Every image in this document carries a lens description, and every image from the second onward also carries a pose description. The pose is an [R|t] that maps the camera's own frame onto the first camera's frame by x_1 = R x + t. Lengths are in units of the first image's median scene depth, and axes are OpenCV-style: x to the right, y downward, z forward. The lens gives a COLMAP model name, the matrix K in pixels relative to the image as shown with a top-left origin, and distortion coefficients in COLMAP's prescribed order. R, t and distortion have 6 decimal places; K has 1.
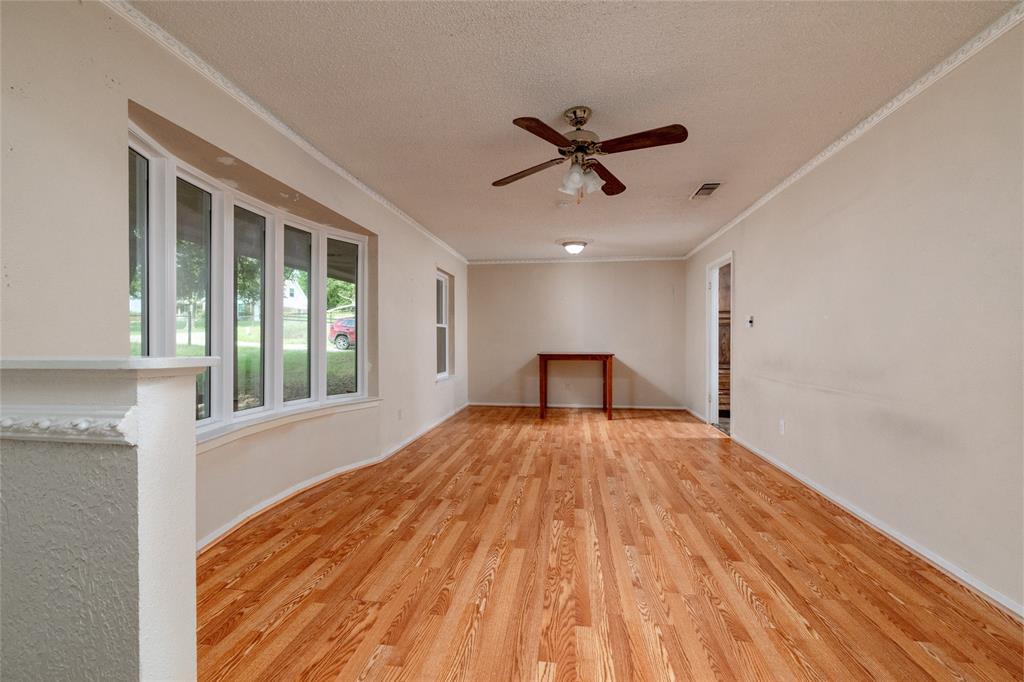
lens RADIAL K [[438.2, 0, 509.4], [0, 438.2, 338.7], [0, 0, 1]] dist [-0.000045, 0.000926]
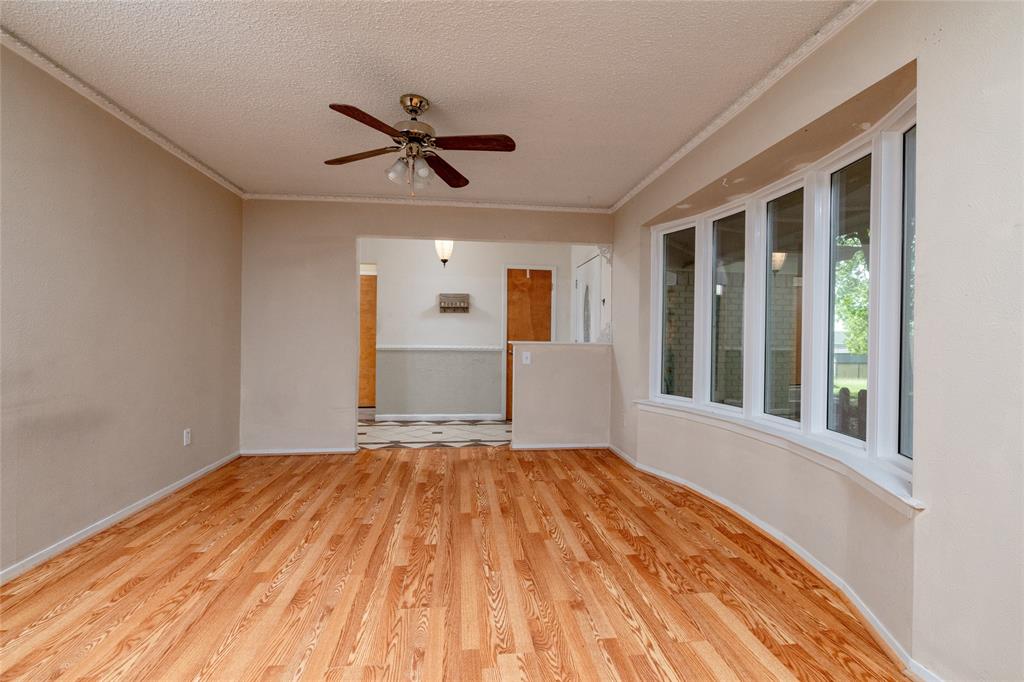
lens RADIAL K [[438.2, 0, 509.4], [0, 438.2, 338.7], [0, 0, 1]] dist [-0.000045, 0.000926]
pose [[-0.967058, -0.008636, -0.254409, 0.213384], [-0.008869, 0.999961, -0.000232, 0.005787], [0.254401, 0.002032, -0.967097, 2.161164]]
